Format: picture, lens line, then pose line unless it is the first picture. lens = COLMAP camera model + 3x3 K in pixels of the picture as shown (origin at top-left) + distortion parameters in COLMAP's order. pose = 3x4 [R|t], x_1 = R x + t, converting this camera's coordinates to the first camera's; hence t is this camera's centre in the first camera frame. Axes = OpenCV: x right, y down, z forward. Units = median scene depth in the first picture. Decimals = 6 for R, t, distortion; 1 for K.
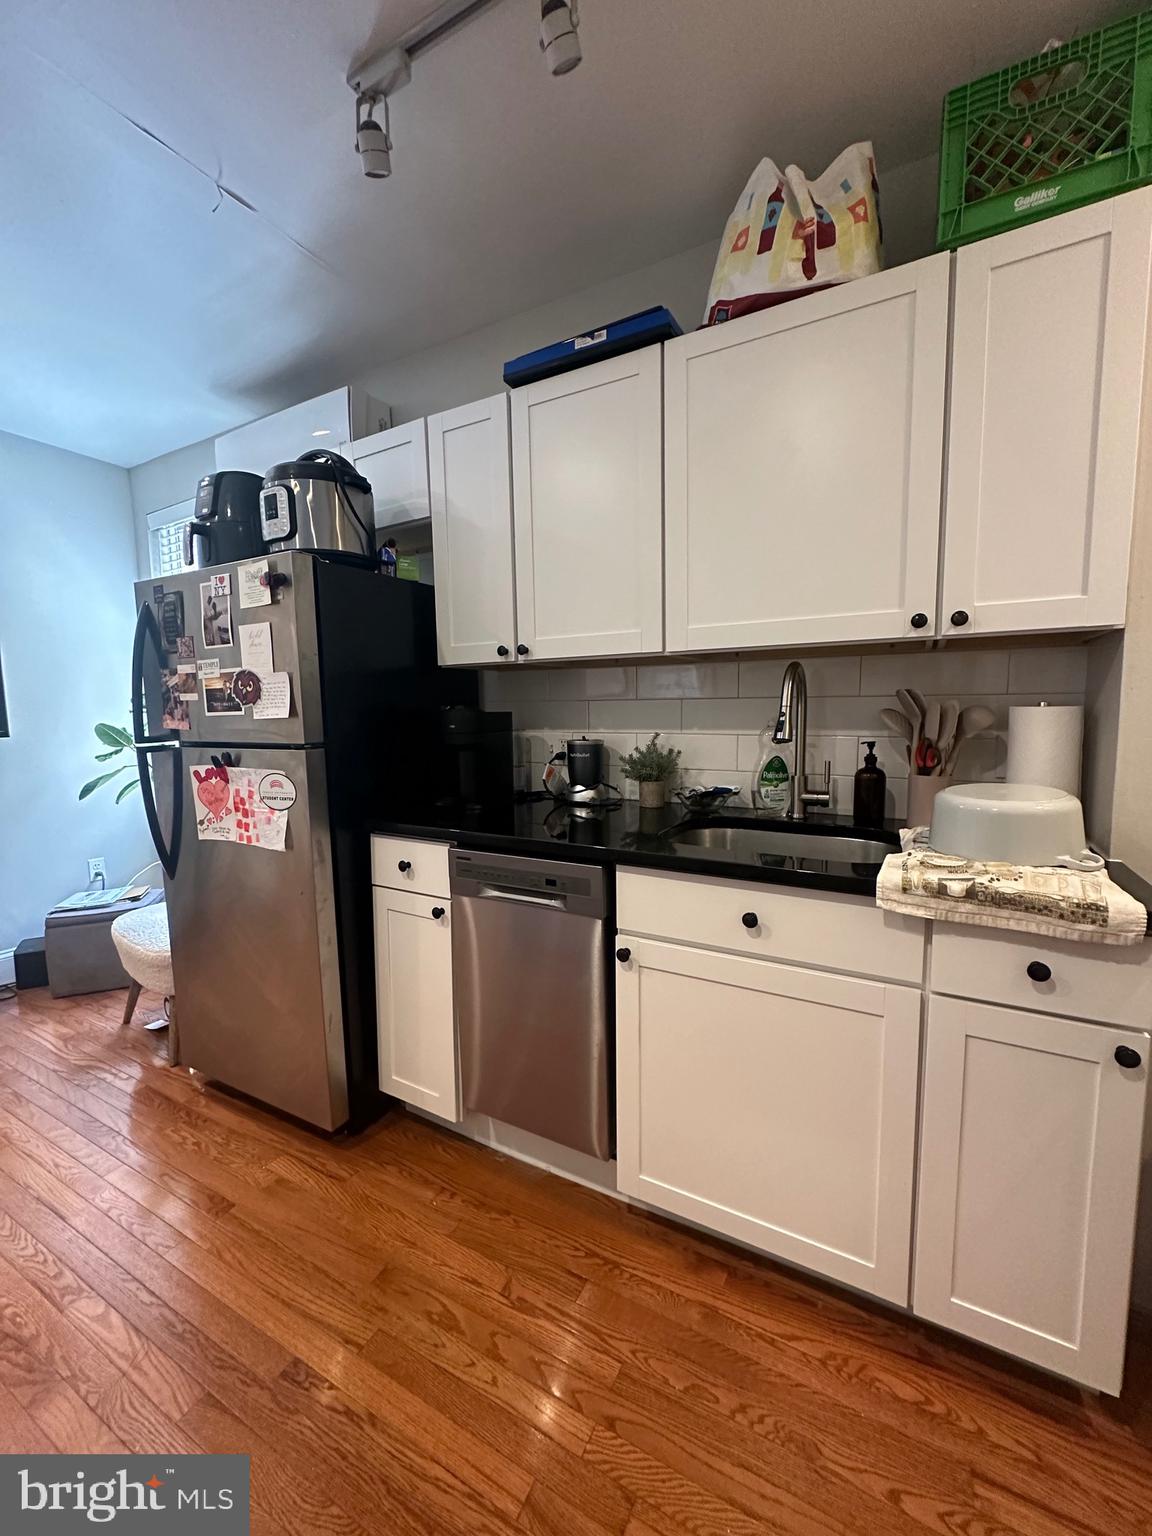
lens RADIAL K [[608.3, 0, 576.4], [0, 608.3, 765.7], [0, 0, 1]] dist [-0.002723, 0.000295]
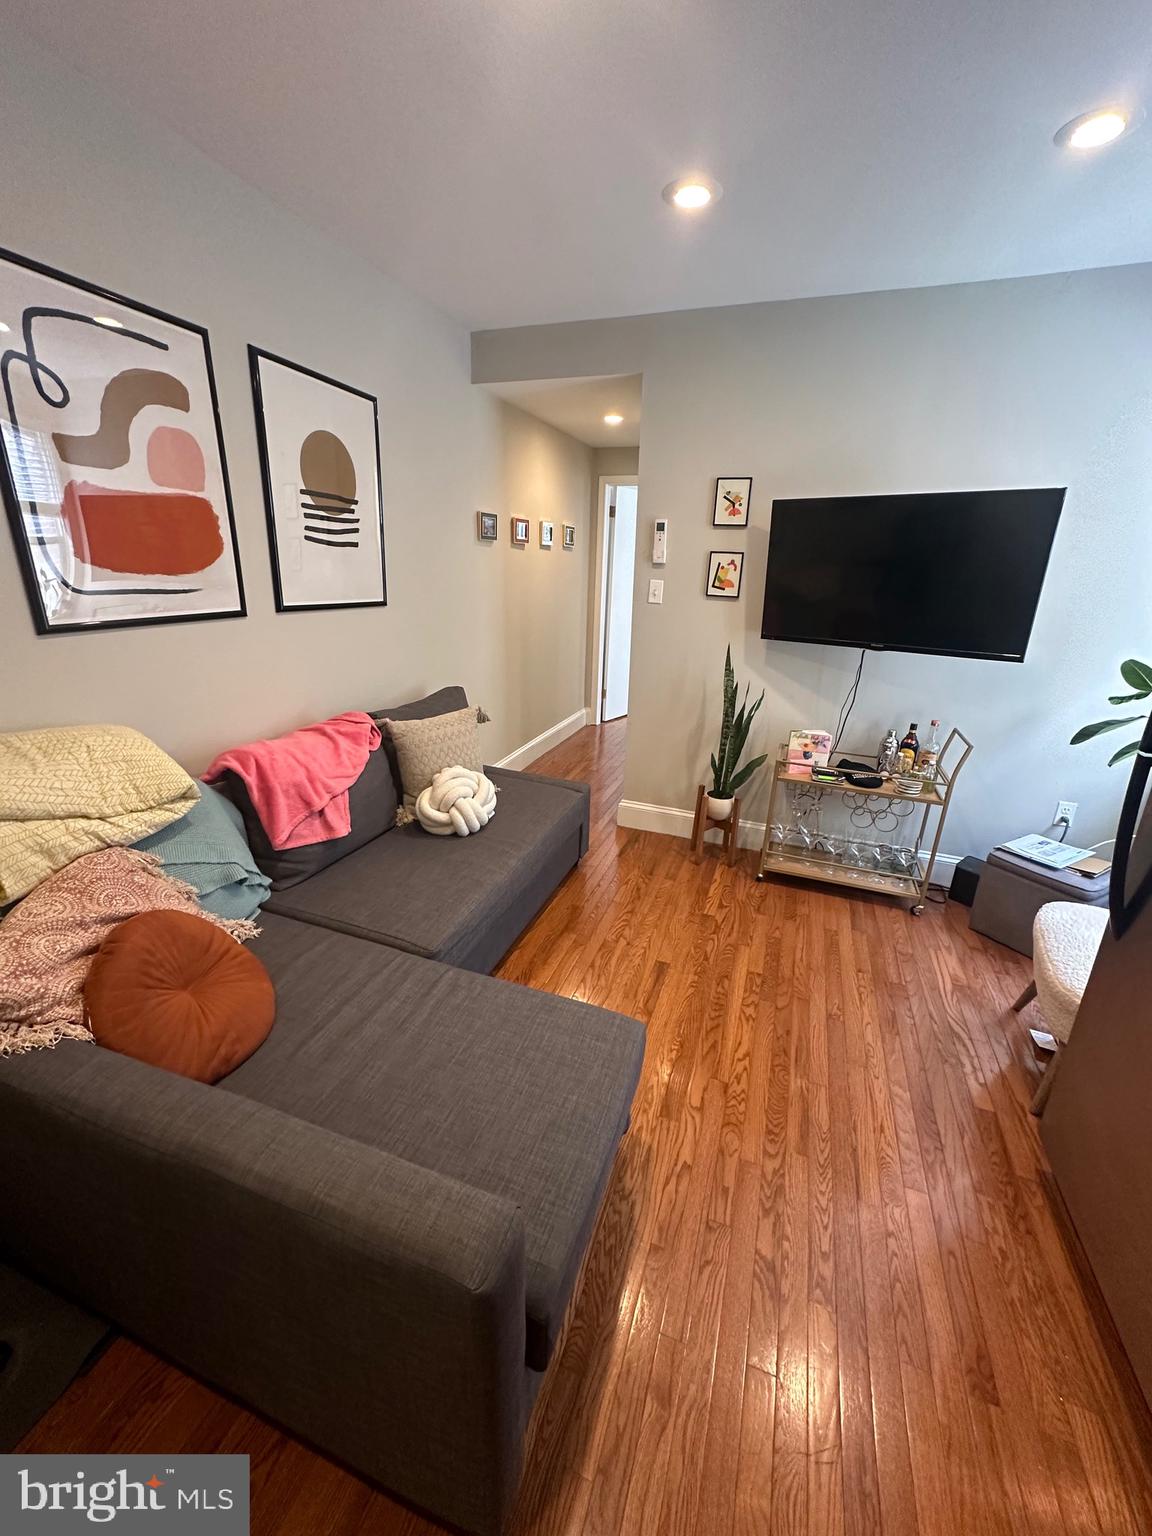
lens RADIAL K [[608.3, 0, 576.4], [0, 608.3, 765.7], [0, 0, 1]] dist [-0.002723, 0.000295]
pose [[0.146654, 0.339398, -0.929140, -0.193844], [-0.117878, 0.938599, 0.324247, -0.182211], [0.982139, 0.061973, 0.177657, 0.279711]]
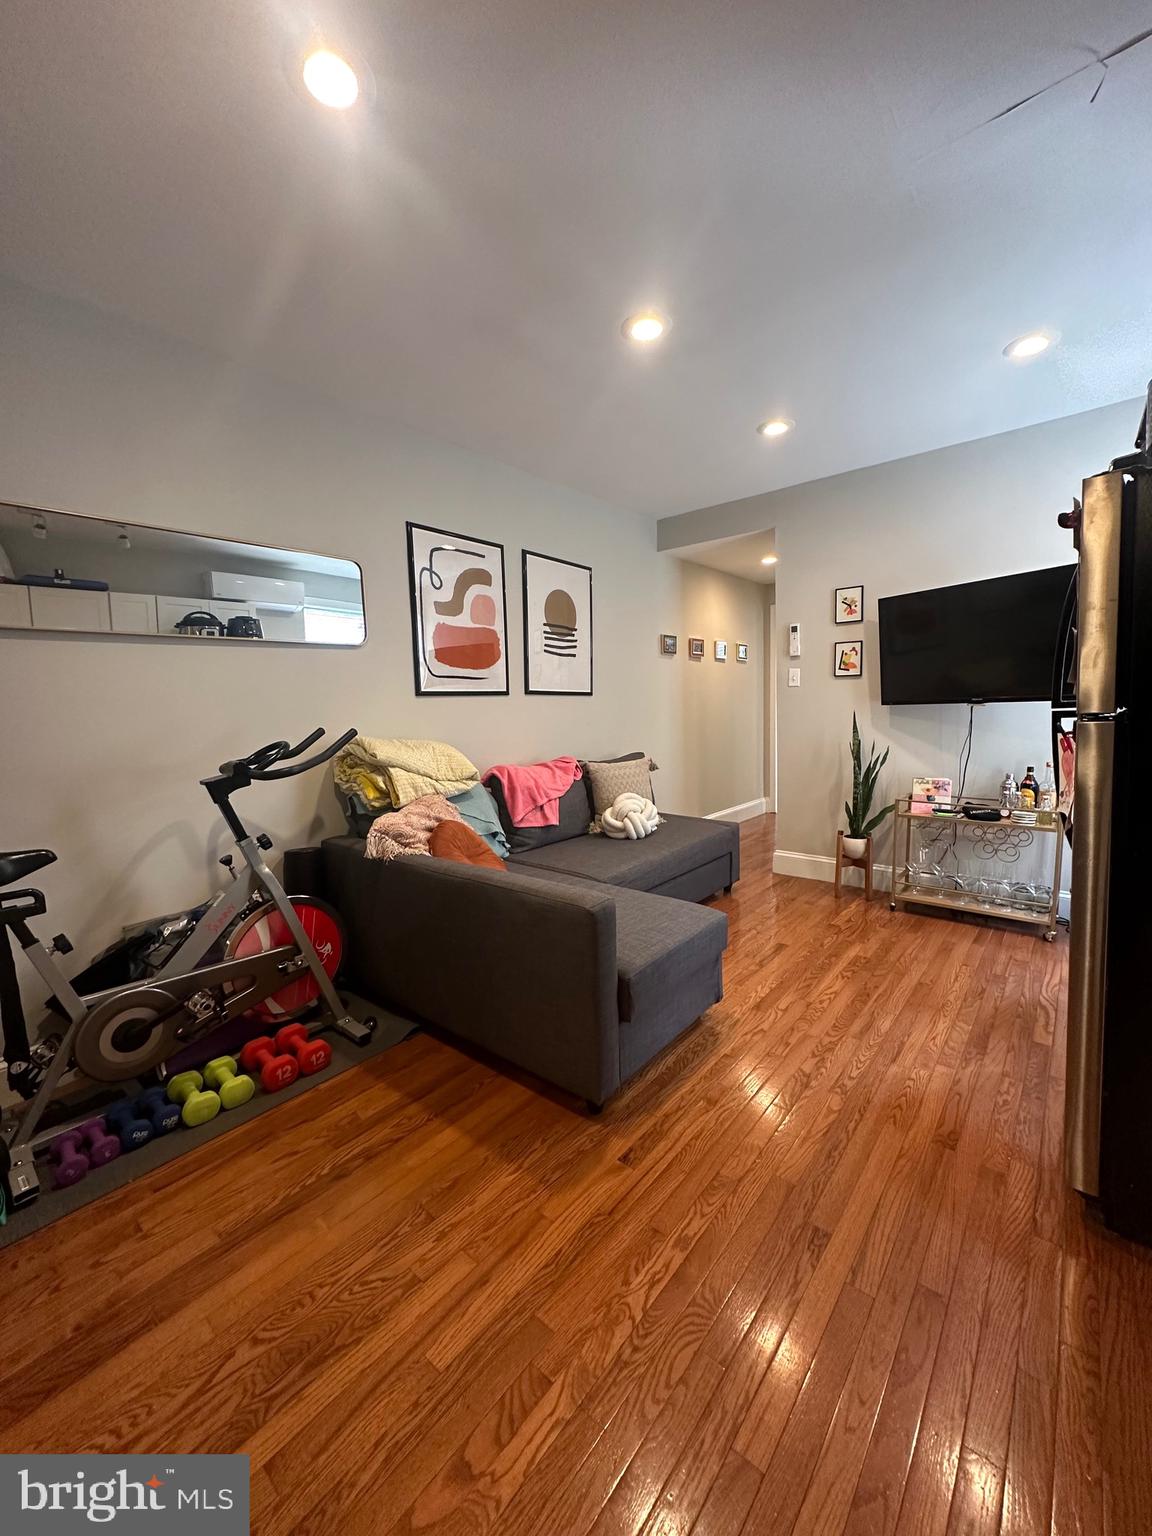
lens RADIAL K [[608.3, 0, 576.4], [0, 608.3, 765.7], [0, 0, 1]] dist [-0.002723, 0.000295]
pose [[-0.199461, 0.121711, -0.972318, 0.466244], [-0.053371, 0.989434, 0.134802, -0.039480], [0.978451, 0.078781, -0.190858, 0.464671]]
